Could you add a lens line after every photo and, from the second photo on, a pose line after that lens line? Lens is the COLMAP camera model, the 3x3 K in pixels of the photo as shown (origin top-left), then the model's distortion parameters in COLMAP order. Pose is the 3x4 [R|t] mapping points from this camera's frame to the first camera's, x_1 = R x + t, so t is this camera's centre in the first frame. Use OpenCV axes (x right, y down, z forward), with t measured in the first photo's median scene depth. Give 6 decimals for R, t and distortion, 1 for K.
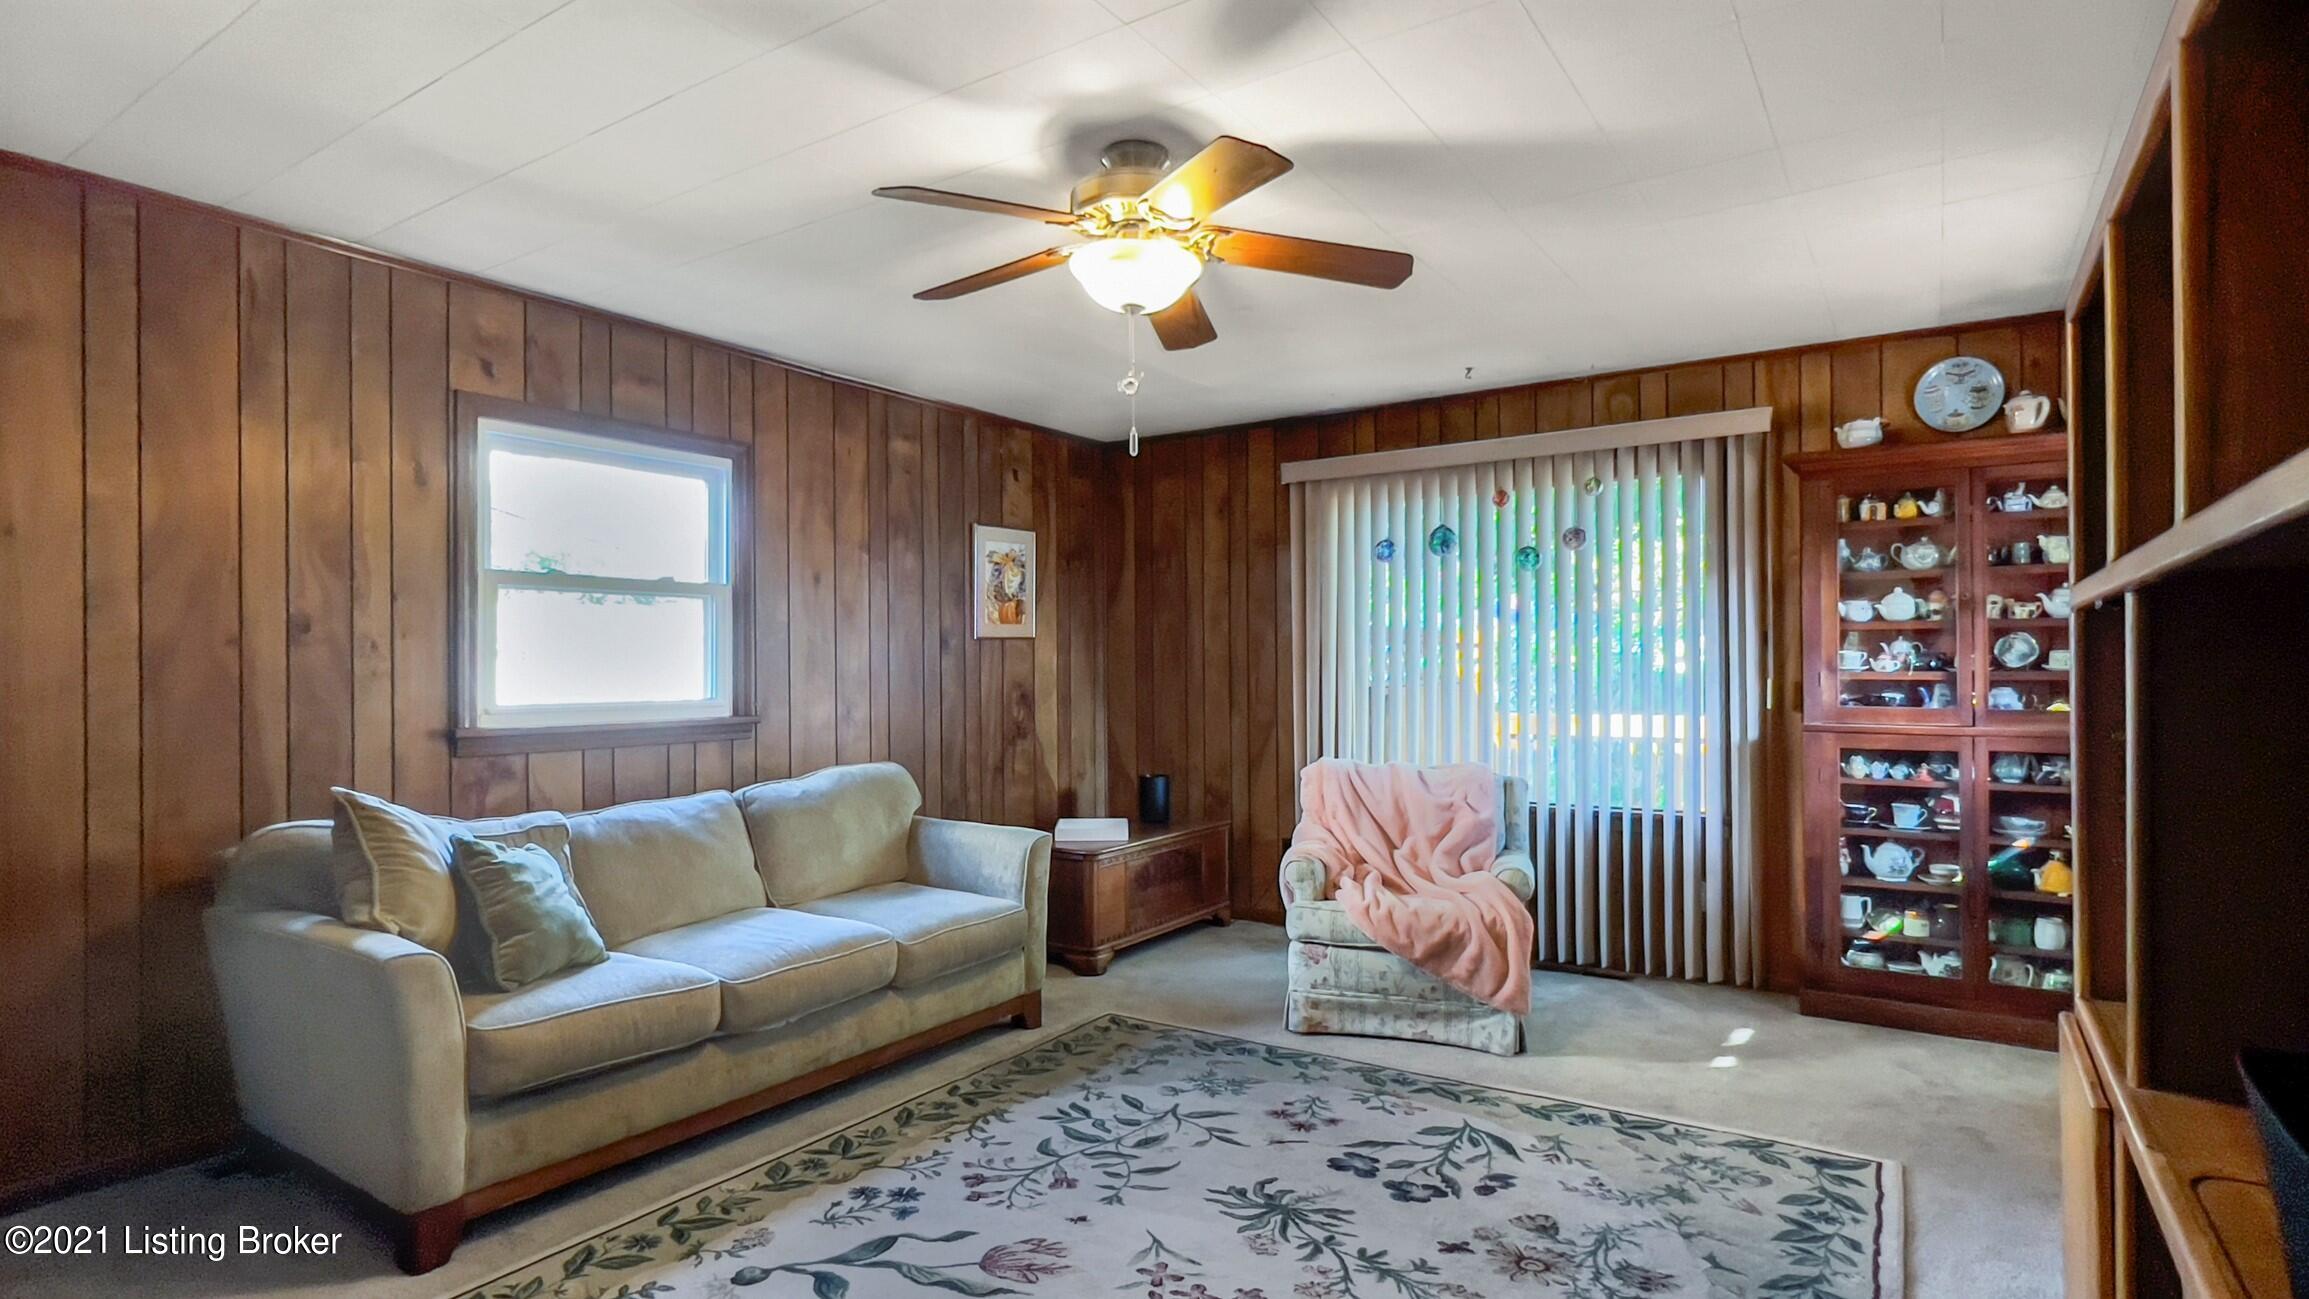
lens RADIAL K [[1155.8, 0, 1137.5], [0, 1155.8, 658.0], [0, 0, 1]] dist [-0.000188, -0.000219]
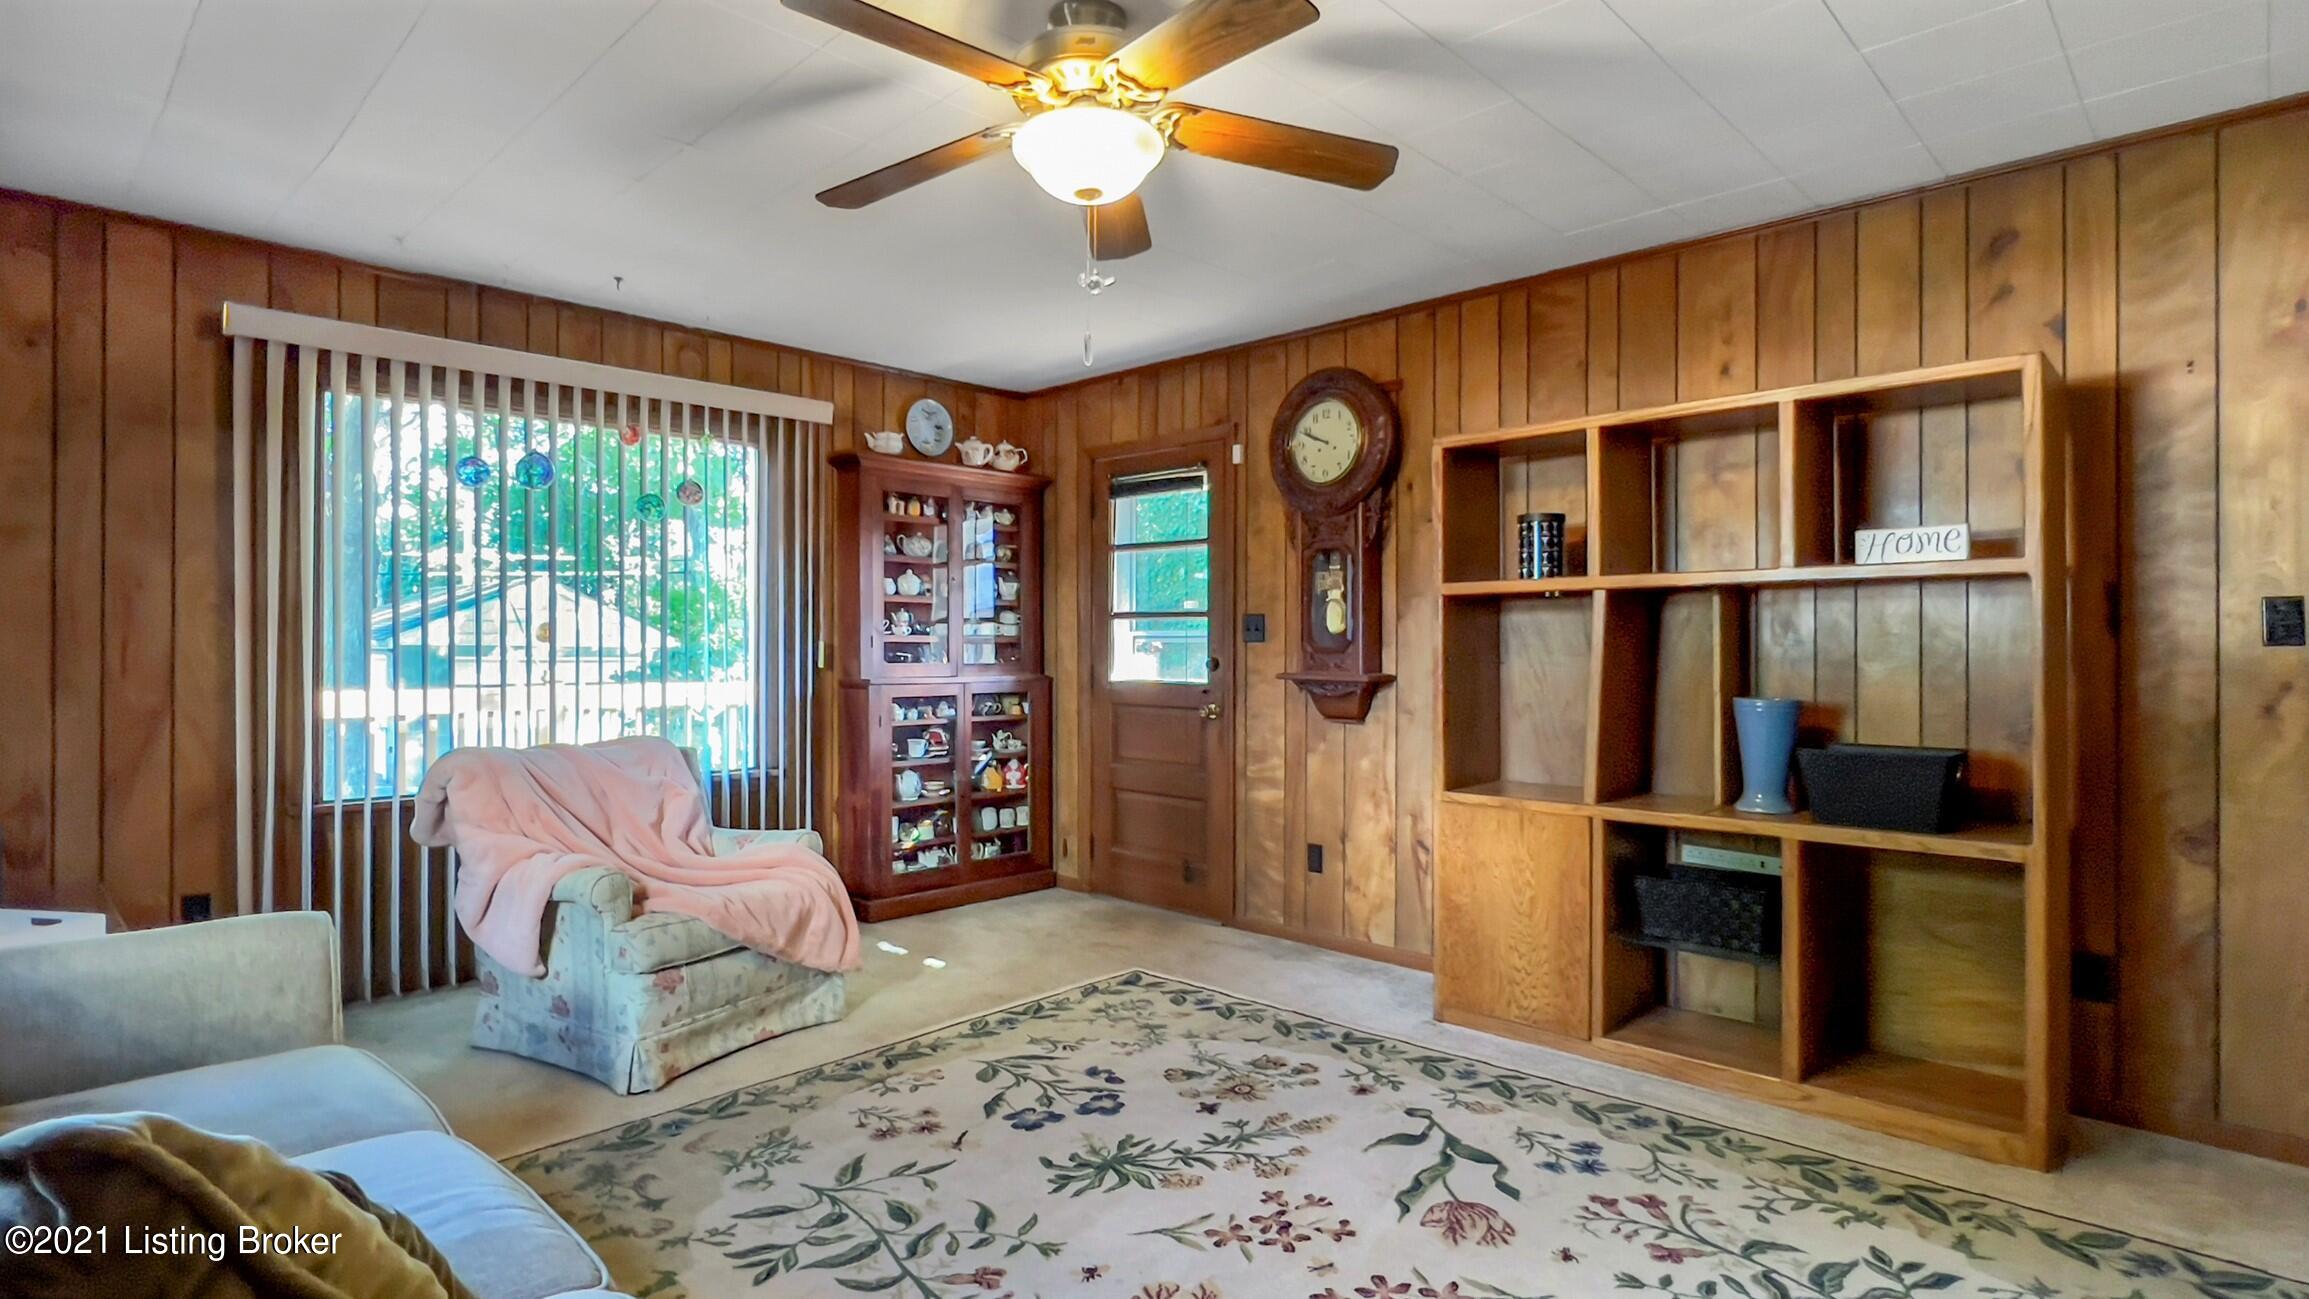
lens RADIAL K [[1155.8, 0, 1137.5], [0, 1155.8, 649.4], [0, 0, 1]] dist [-0.000188, -0.000219]
pose [[0.174004, 0.002772, 0.984741, -0.696490], [-0.008953, 0.999959, -0.001233, 0.032522], [-0.984704, -0.008602, 0.174022, 0.669456]]
